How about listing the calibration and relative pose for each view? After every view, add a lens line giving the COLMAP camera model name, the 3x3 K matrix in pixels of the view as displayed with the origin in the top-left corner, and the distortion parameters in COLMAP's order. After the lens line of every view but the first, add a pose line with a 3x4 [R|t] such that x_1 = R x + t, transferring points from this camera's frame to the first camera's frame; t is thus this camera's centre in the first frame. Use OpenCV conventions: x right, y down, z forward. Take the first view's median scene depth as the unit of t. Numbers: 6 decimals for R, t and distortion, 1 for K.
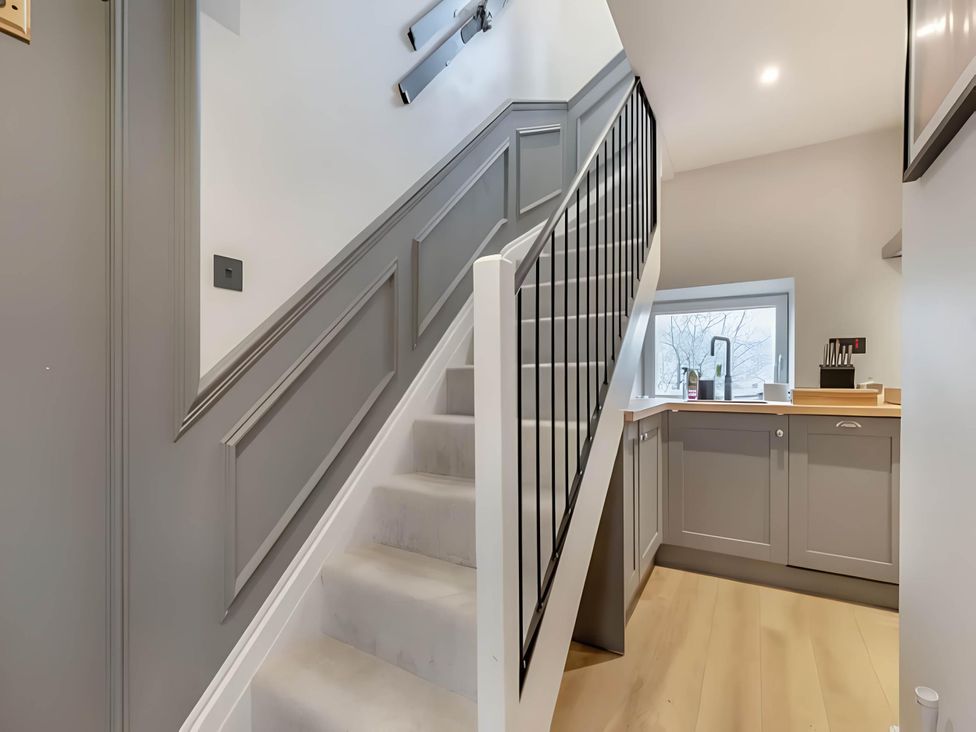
lens RADIAL K [[444.2, 0, 494.0], [0, 444.2, 373.7], [0, 0, 1]] dist [-0.011846, -0.000058]
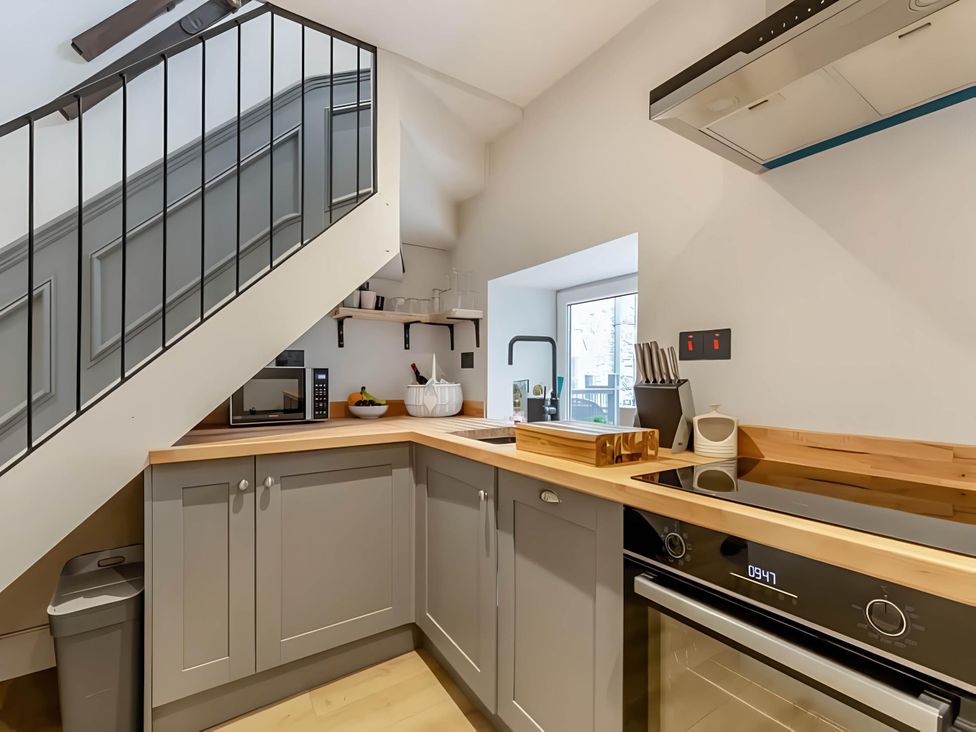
lens RADIAL K [[444.2, 0, 502.8], [0, 444.2, 379.0], [0, 0, 1]] dist [-0.011846, -0.000058]
pose [[0.902674, 0.001447, -0.430323, 0.823640], [-0.001002, 0.999999, 0.001260, -0.021936], [0.430325, -0.000706, 0.902674, 0.405340]]
